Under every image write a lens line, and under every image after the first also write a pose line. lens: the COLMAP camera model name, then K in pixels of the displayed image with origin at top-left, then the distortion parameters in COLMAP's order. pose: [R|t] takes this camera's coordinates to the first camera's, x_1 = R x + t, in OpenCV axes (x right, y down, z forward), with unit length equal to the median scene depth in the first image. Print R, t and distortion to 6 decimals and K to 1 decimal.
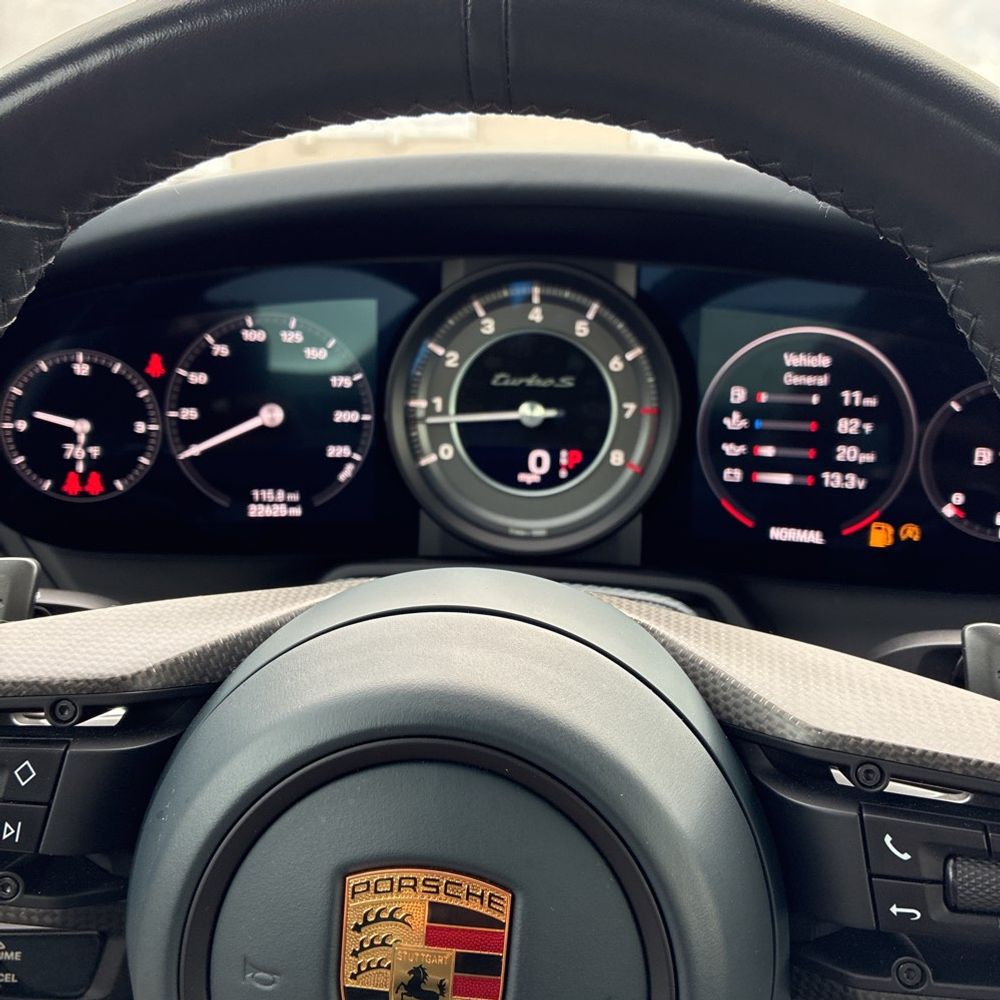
lens RADIAL K [[1017.3, 0, 510.8], [0, 1017.3, 502.0], [0, 0, 1]] dist [0.021311, 0.000000]
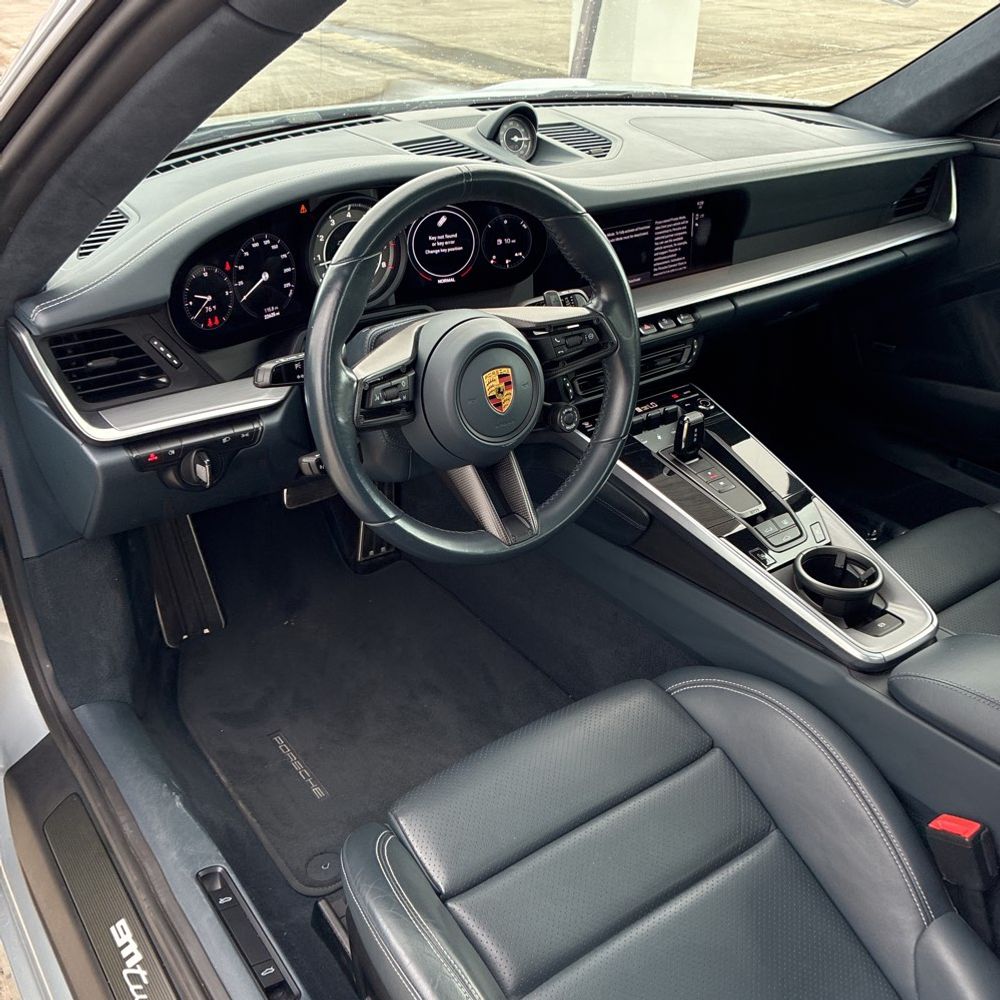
lens RADIAL K [[1017.3, 0, 499.9], [0, 1017.3, 496.8], [0, 0, 1]] dist [0.021311, 0.000000]
pose [[0.742341, -0.337291, 0.578934, -1.426138], [0.162611, 0.928913, 0.332682, -0.319639], [-0.649990, -0.152822, 0.744418, -1.266875]]
